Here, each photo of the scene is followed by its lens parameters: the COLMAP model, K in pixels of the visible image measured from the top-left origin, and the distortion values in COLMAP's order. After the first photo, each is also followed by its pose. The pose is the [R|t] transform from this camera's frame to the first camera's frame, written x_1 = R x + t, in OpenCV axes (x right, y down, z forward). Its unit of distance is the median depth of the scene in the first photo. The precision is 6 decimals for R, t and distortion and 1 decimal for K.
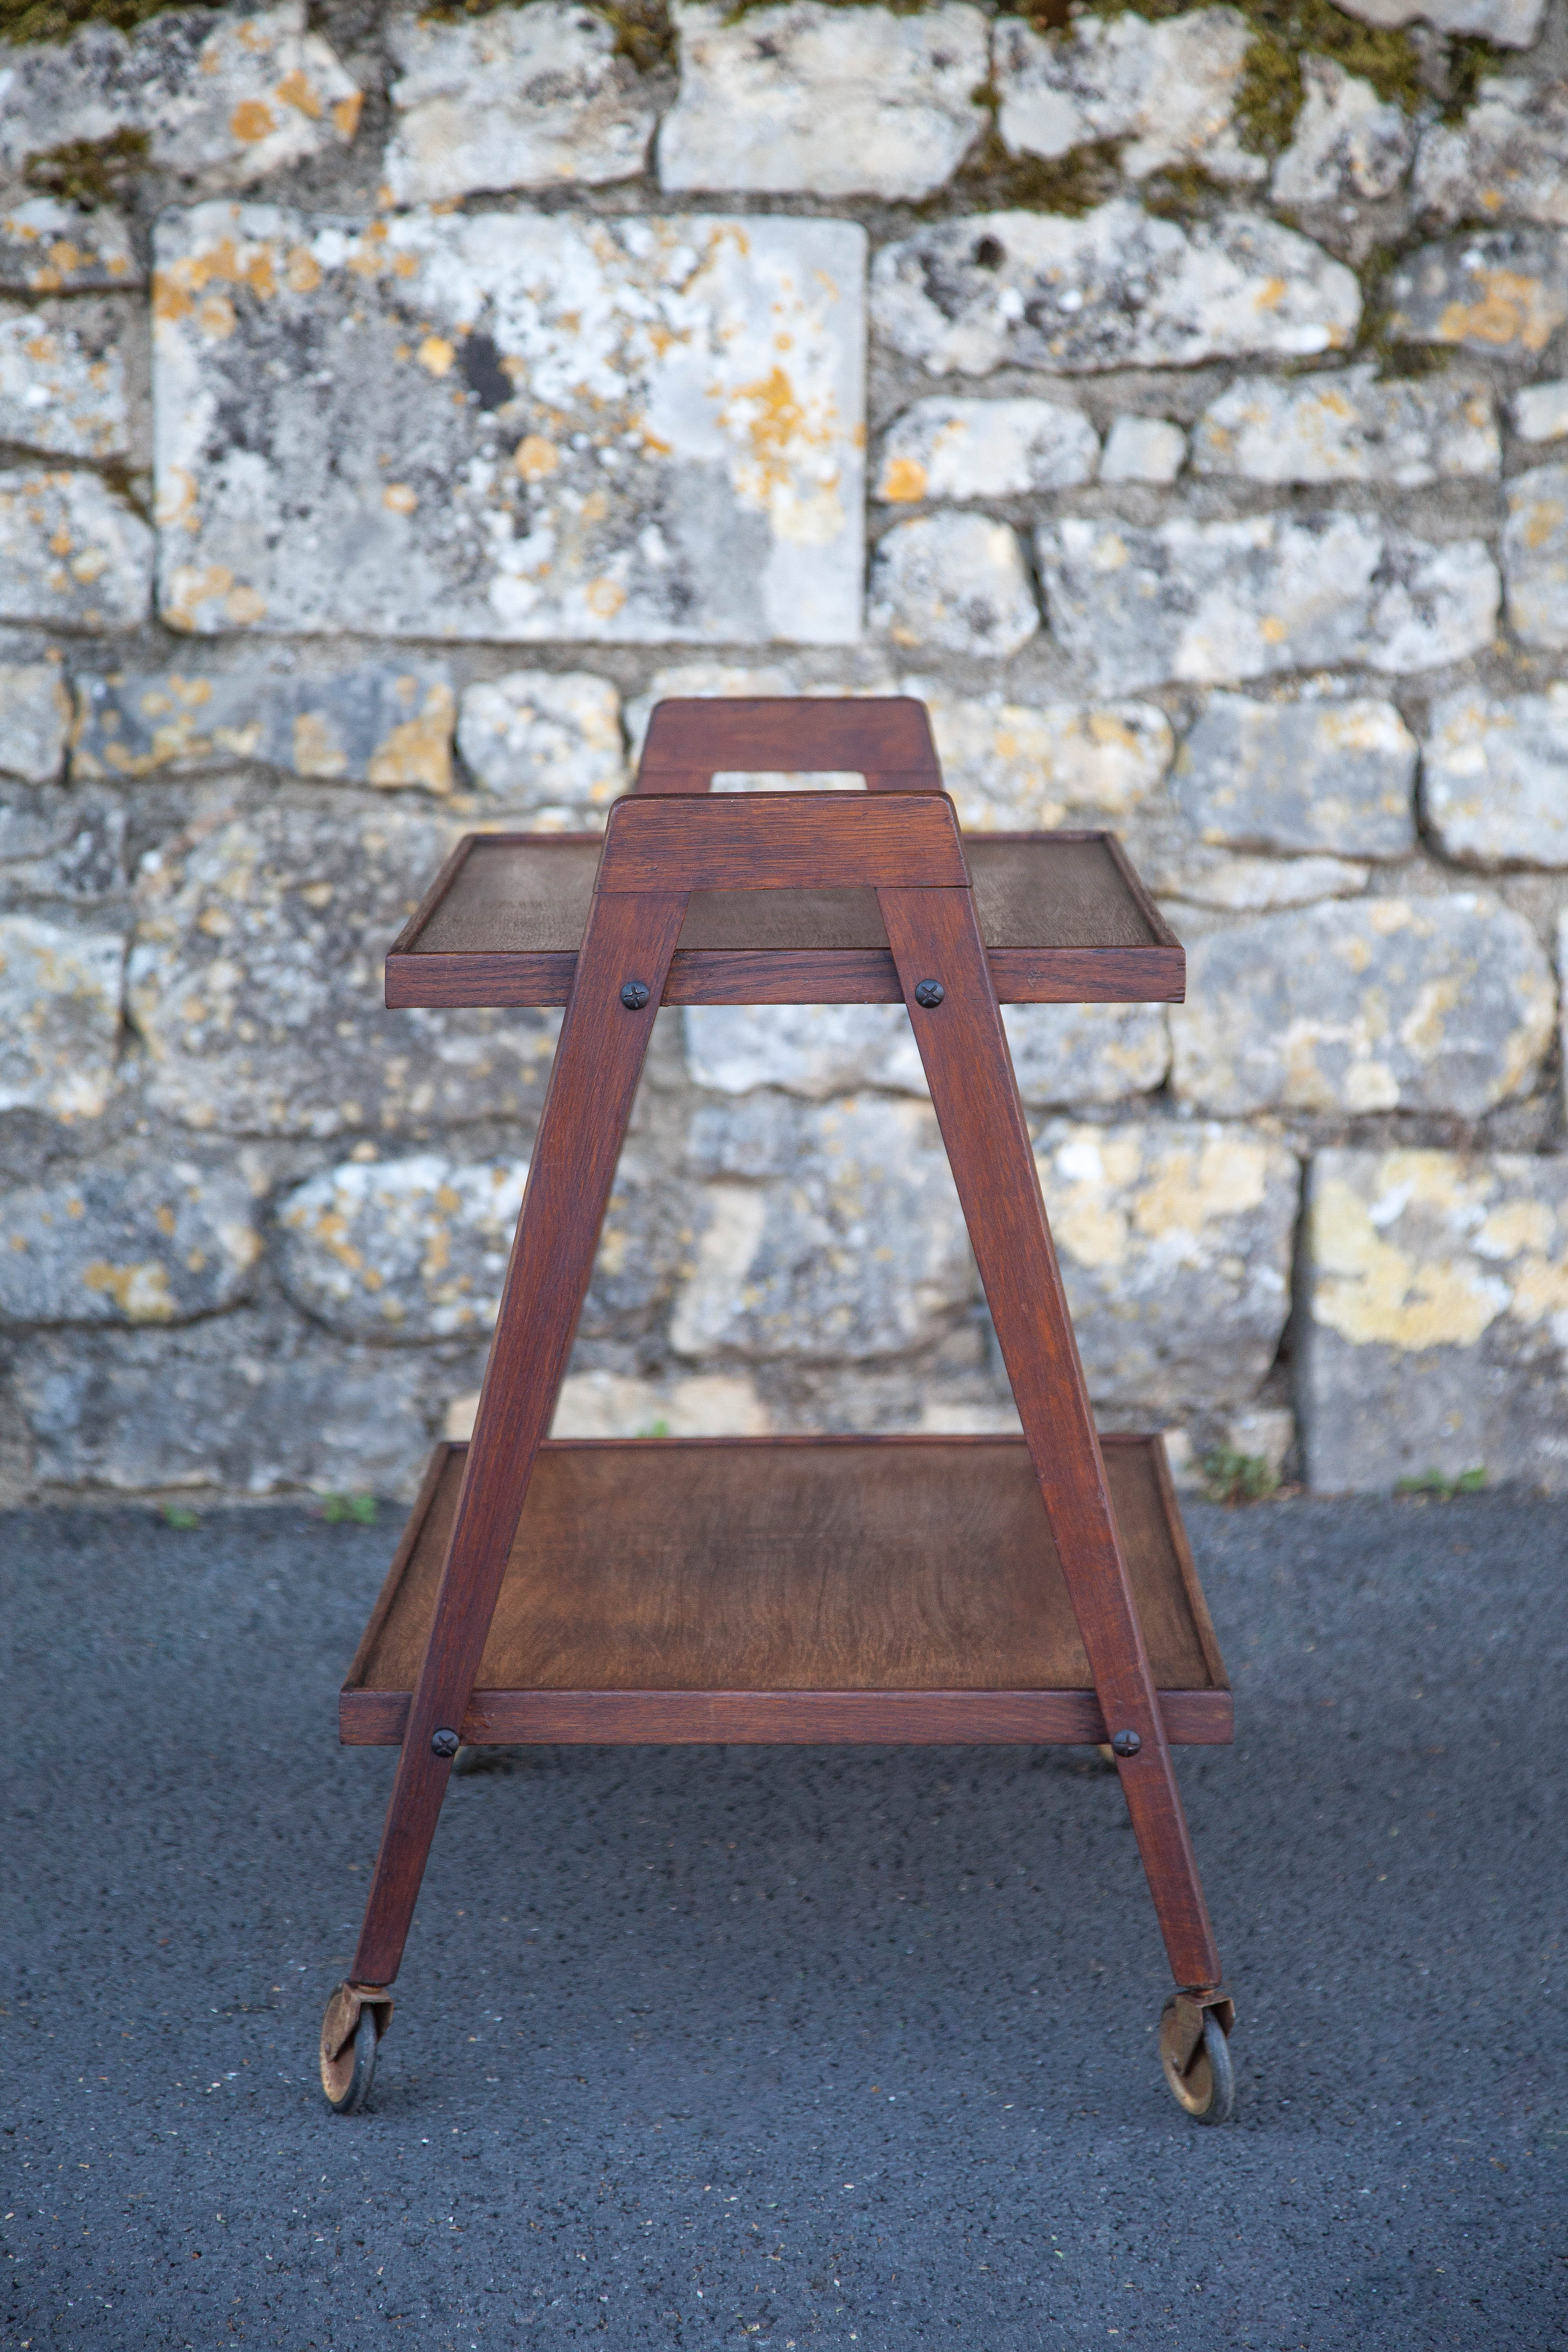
lens RADIAL K [[5425.6, 0, 780.6], [0, 5425.6, 1165.4], [0, 0, 1]] dist [0.462799, 0.000000]
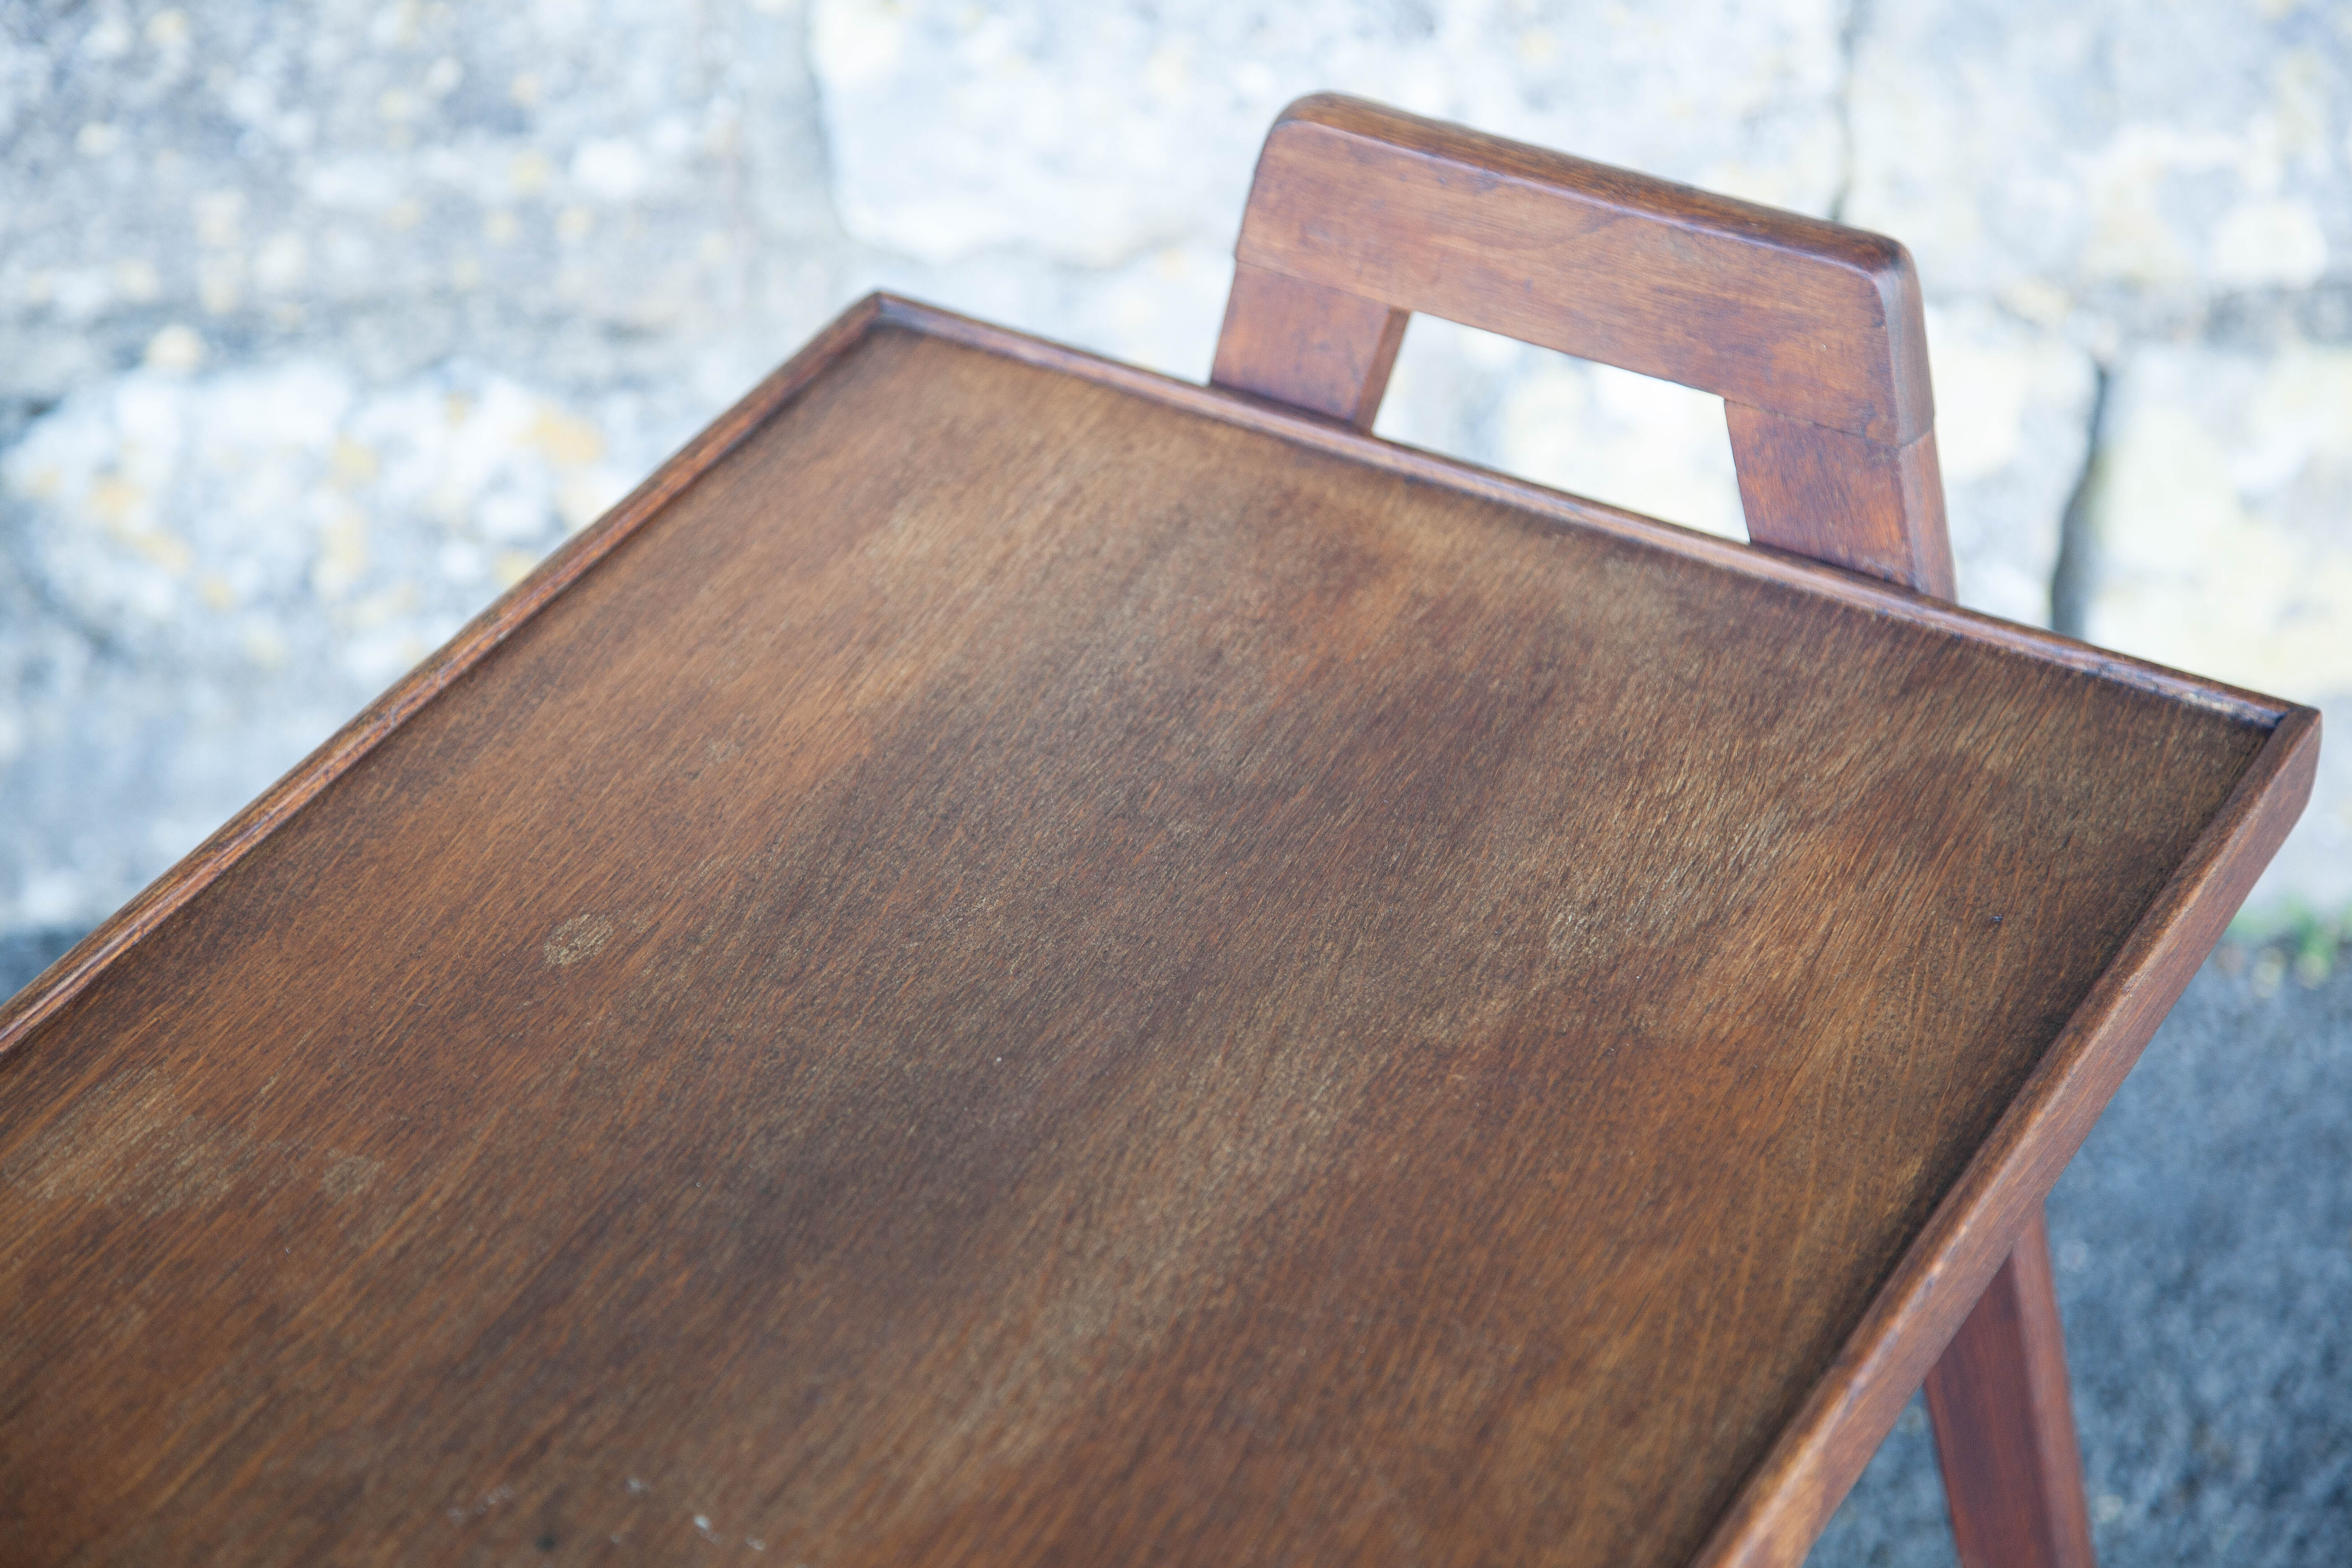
lens RADIAL K [[4814.7, 0, 1160.9], [0, 4814.7, 765.8], [0, 0, 1]] dist [0.321502, 0.000000]
pose [[0.999987, -0.000012, 0.005112, 0.009260], [-0.002493, 0.871860, 0.489748, -0.185002], [-0.004463, -0.489754, 0.871849, 0.605482]]
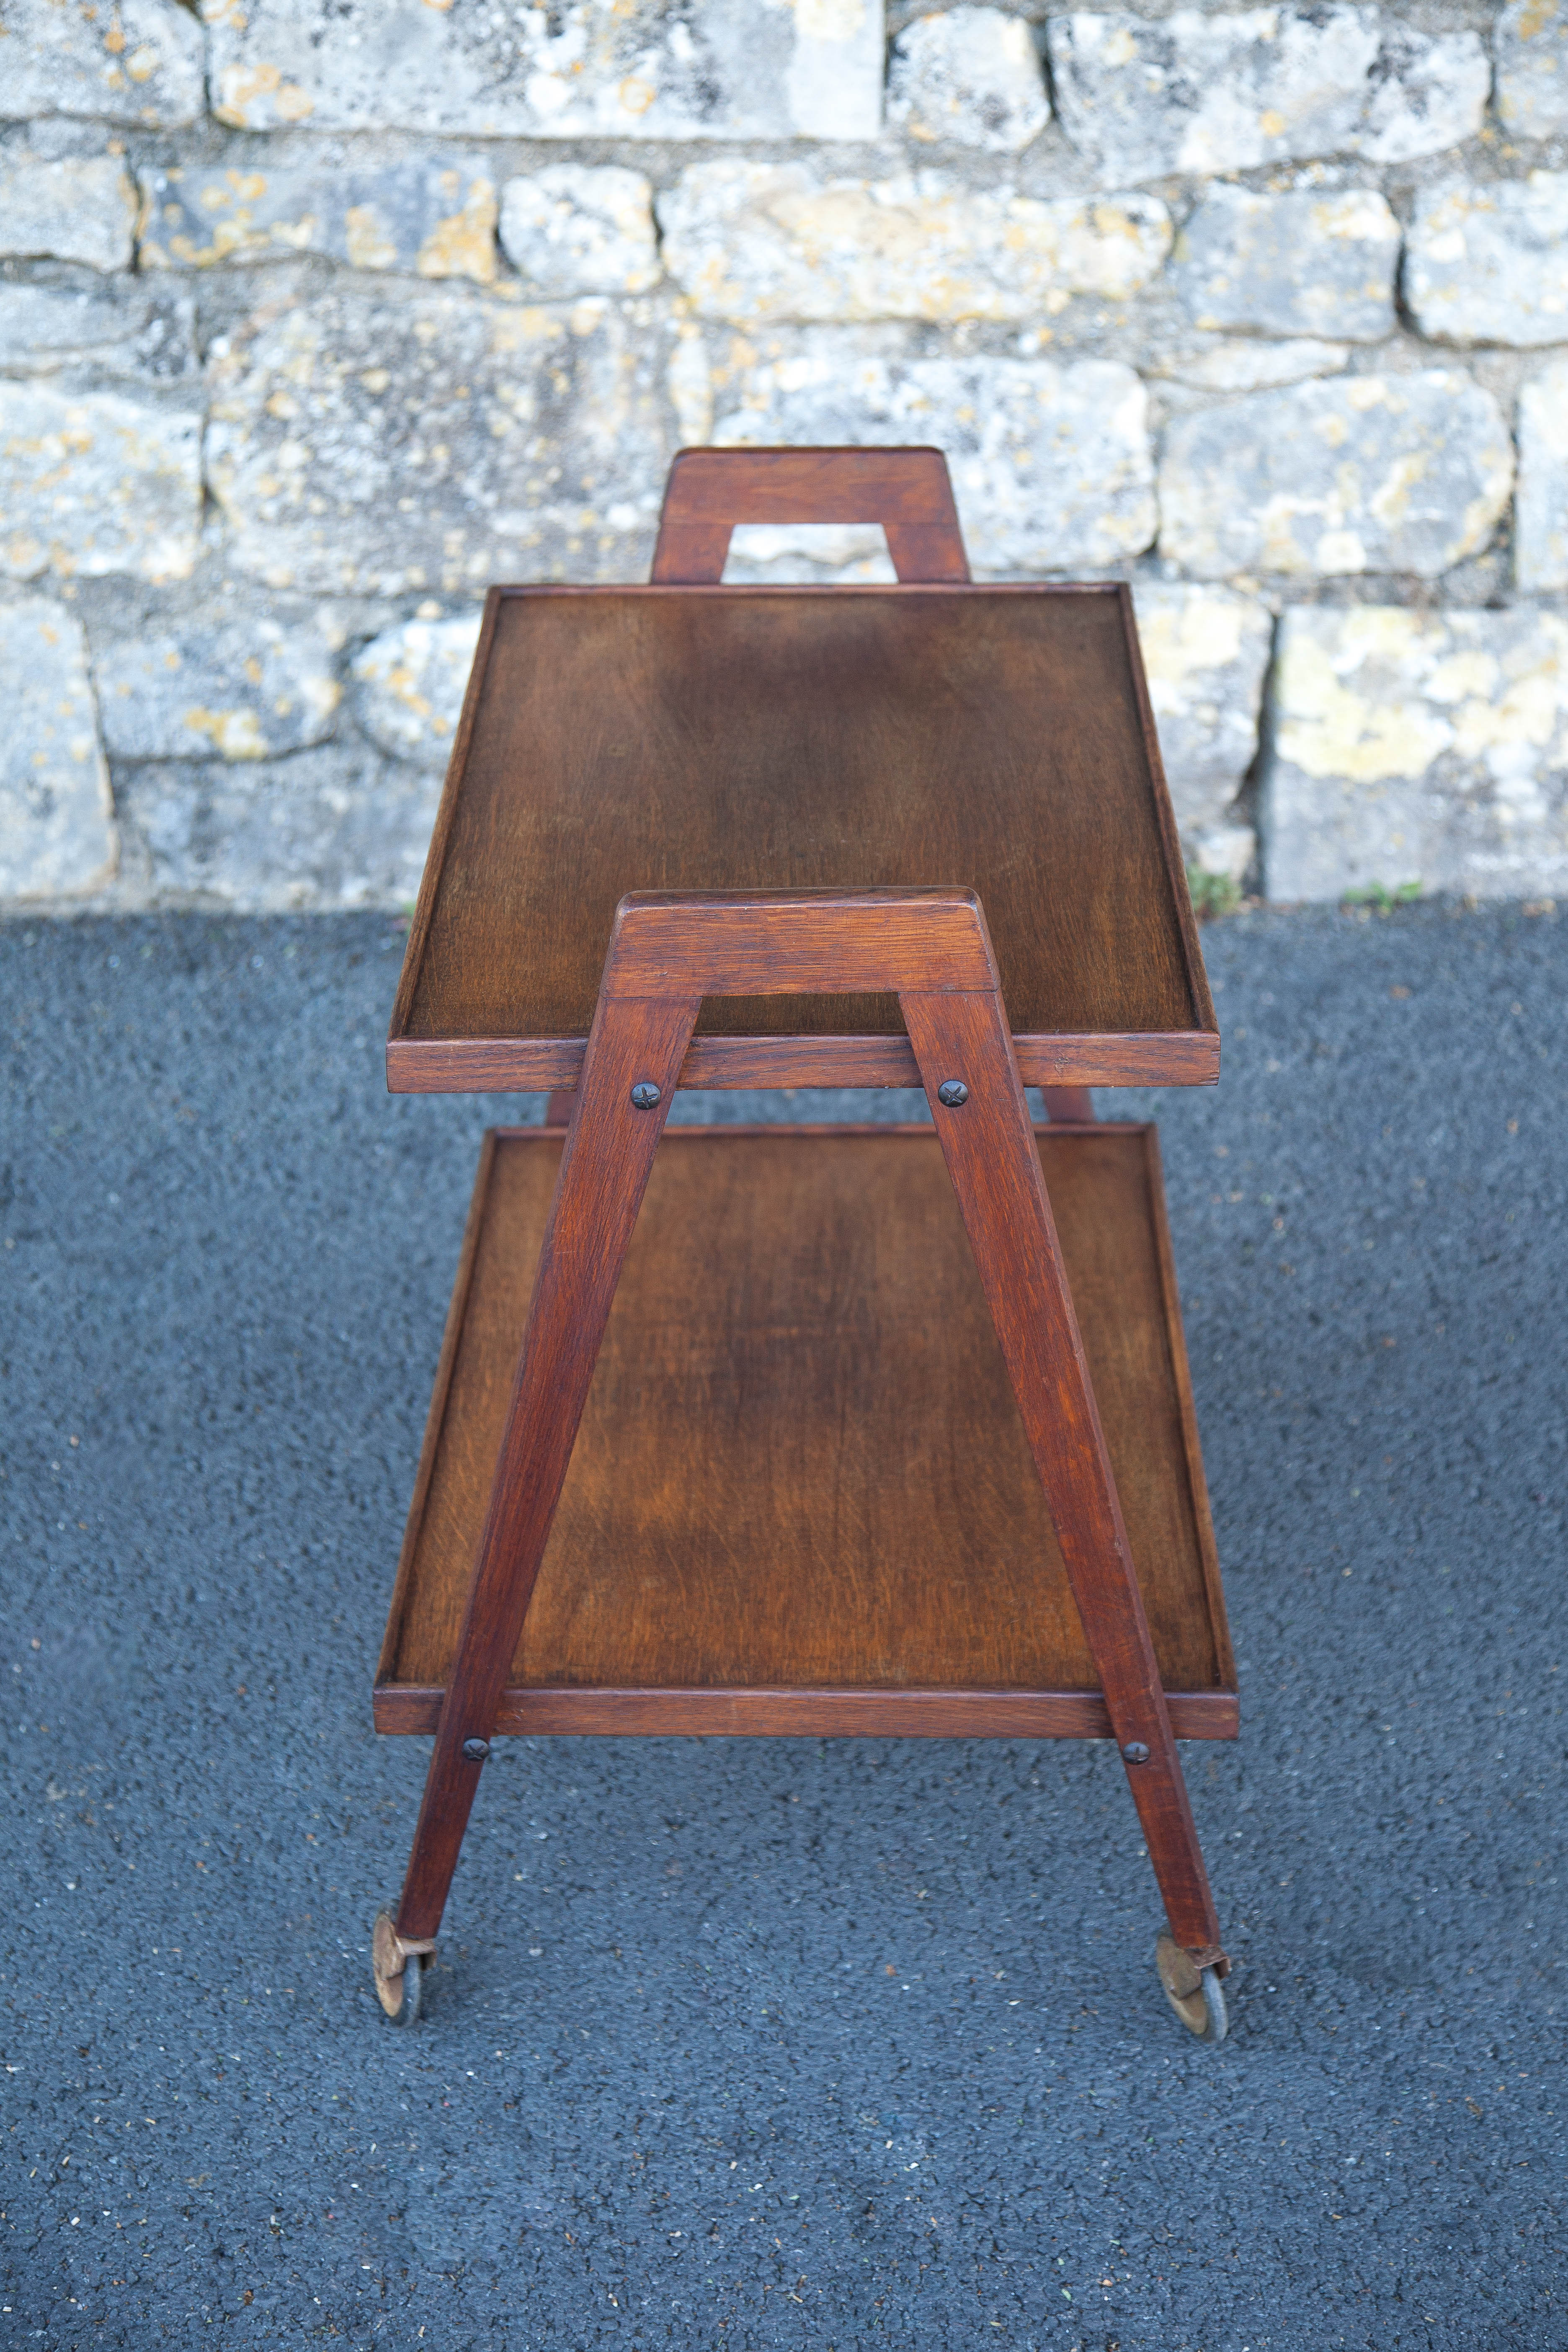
lens RADIAL K [[3765.5, 0, 791.4], [0, 3765.5, 1164.8], [0, 0, 1]] dist [0.229919, 0.000000]
pose [[0.999989, -0.000481, -0.004752, 0.001058], [0.002041, 0.942600, 0.333918, -0.154970], [0.004319, -0.333923, 0.942590, 0.235248]]
